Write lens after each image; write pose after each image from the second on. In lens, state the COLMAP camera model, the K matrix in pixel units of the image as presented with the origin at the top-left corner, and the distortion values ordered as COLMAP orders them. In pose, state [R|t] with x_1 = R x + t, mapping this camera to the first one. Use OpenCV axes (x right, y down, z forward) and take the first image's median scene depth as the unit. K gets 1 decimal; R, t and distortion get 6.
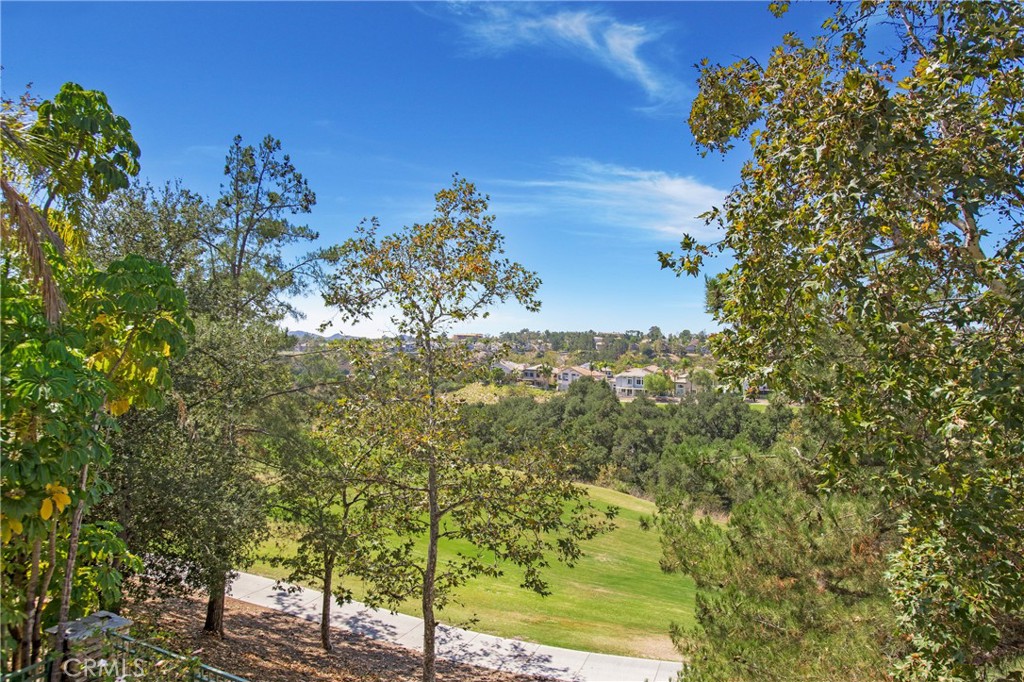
lens RADIAL K [[688.5, 0, 511.6], [0, 688.5, 360.5], [0, 0, 1]] dist [-0.004940, 0.046411]
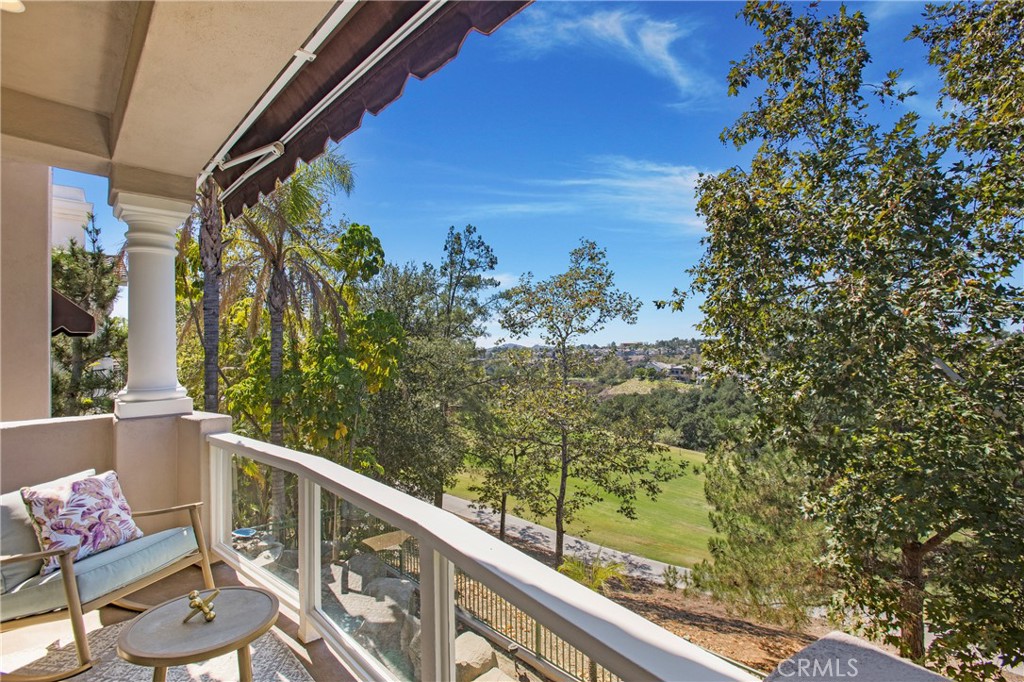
lens RADIAL K [[502.7, 0, 512.0], [0, 502.7, 341.0], [0, 0, 1]] dist [0.001586, 0.000340]
pose [[0.956116, -0.030463, -0.291401, 0.093122], [0.017707, 0.998770, -0.046313, 0.003149], [0.292453, 0.039121, 0.955479, -0.100463]]
